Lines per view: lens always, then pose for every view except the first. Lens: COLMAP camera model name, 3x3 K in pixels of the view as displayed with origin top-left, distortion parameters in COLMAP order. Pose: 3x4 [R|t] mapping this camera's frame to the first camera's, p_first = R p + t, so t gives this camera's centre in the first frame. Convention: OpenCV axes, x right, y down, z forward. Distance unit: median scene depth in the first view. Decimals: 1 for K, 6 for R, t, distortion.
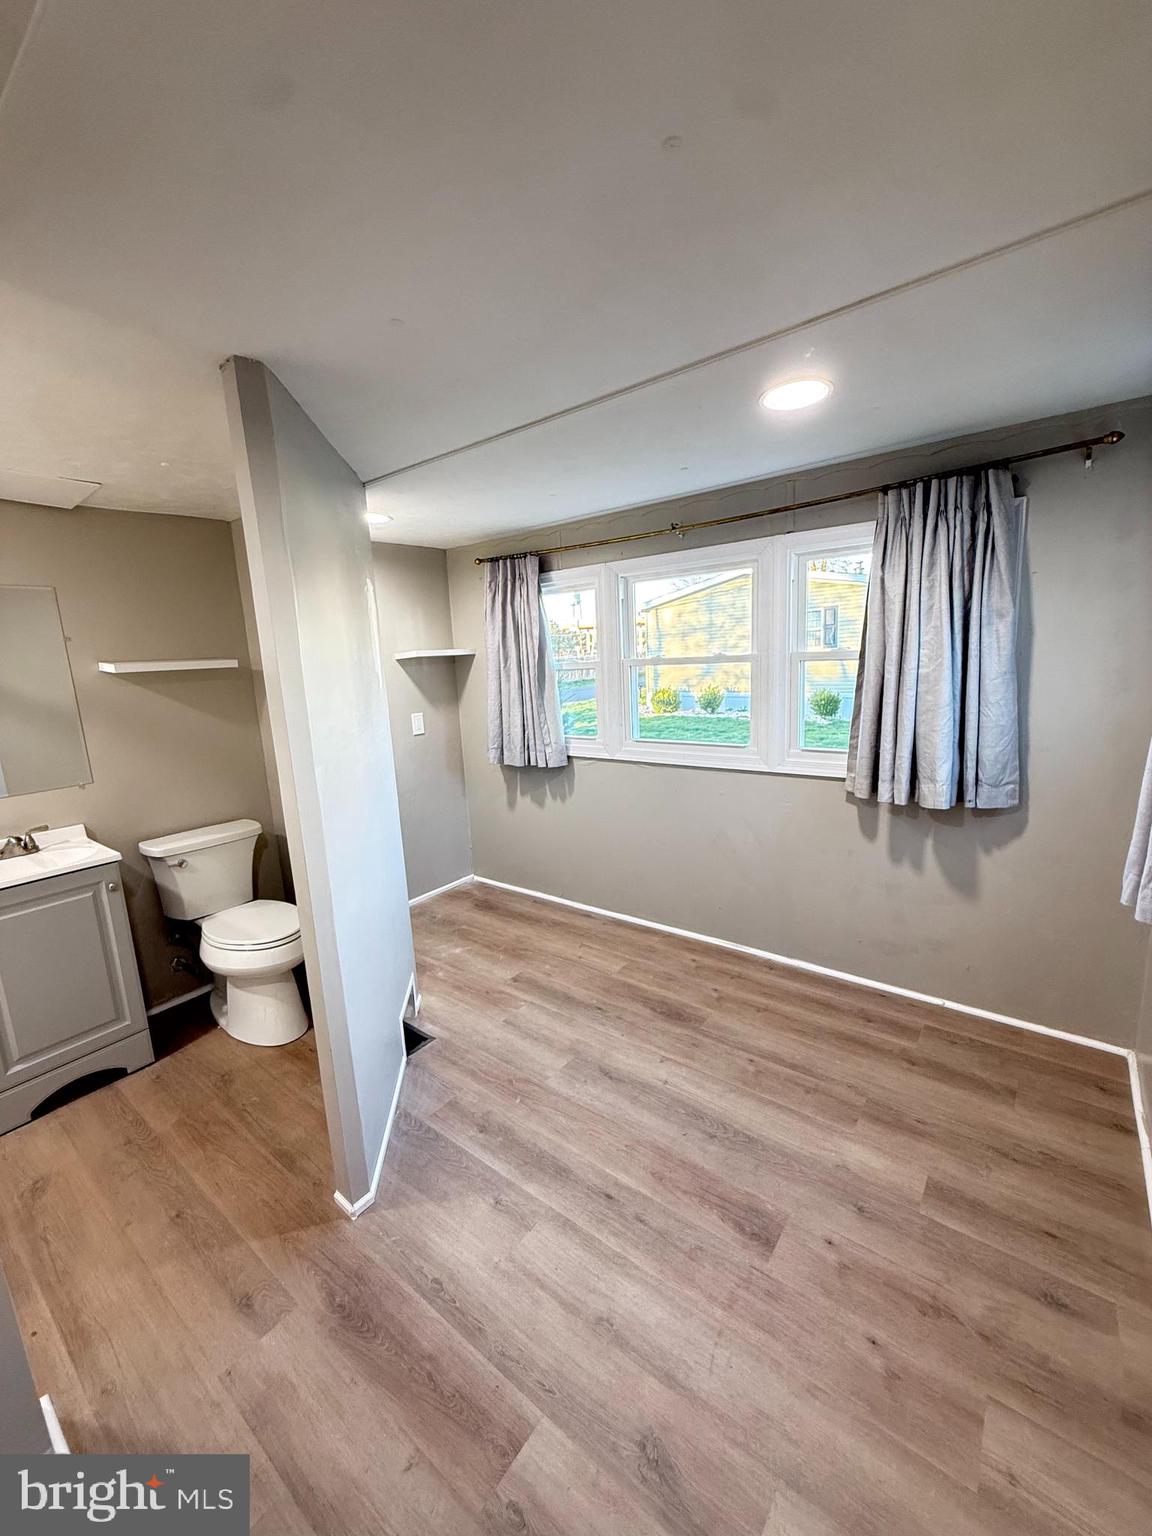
lens RADIAL K [[610.9, 0, 578.5], [0, 610.9, 760.8], [0, 0, 1]] dist [0.001172, 0.000137]
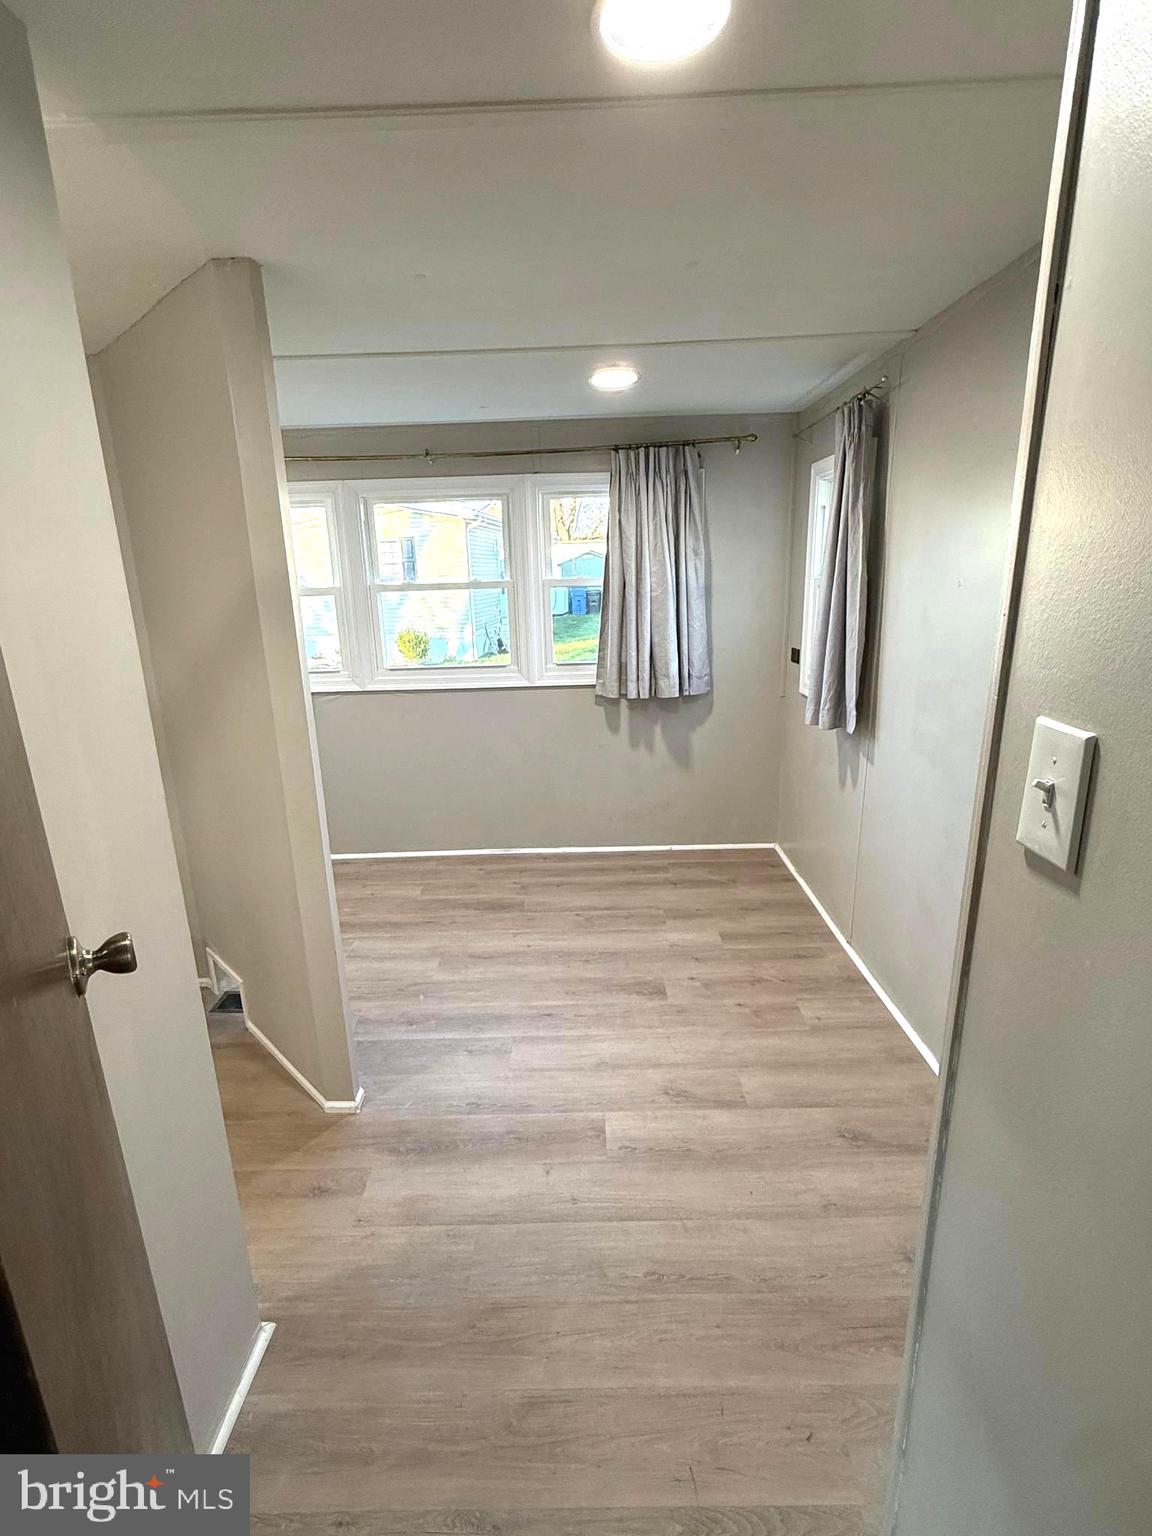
lens RADIAL K [[727.8, 0, 576.0], [0, 727.8, 768.0], [0, 0, 1]] dist [-0.001821, -0.000127]
pose [[0.793629, -0.133226, 0.593636, -0.555806], [0.096093, 0.990931, 0.093923, 0.061467], [-0.600765, -0.017495, 0.799234, -0.163670]]
